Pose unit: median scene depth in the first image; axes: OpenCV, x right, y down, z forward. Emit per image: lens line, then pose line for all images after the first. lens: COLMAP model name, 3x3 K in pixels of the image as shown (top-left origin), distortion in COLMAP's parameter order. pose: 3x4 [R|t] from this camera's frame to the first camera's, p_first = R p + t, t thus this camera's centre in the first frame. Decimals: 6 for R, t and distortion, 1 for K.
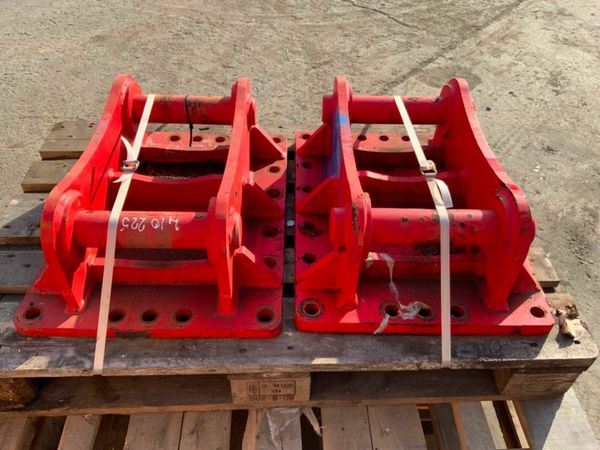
lens RADIAL K [[498.9, 0, 300.0], [0, 498.9, 225.0], [0, 0, 1]] dist [0.079435, -0.168401]
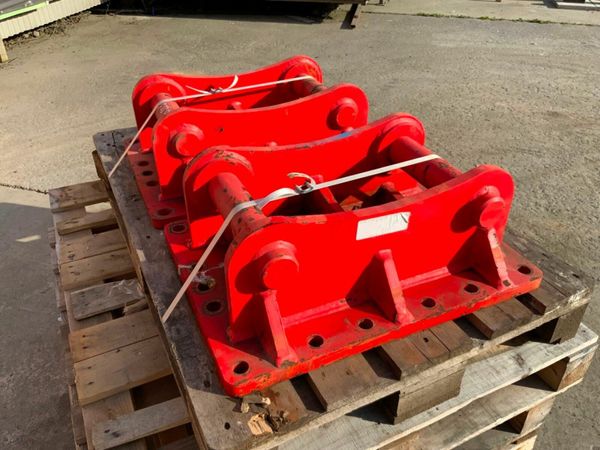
lens RADIAL K [[498.9, 0, 300.0], [0, 498.9, 225.0], [0, 0, 1]] dist [0.079435, -0.168401]
pose [[0.408158, 0.492470, -0.768688, 0.978023], [-0.614456, 0.770934, 0.167645, -0.197067], [0.675168, 0.403899, 0.617264, 0.431827]]
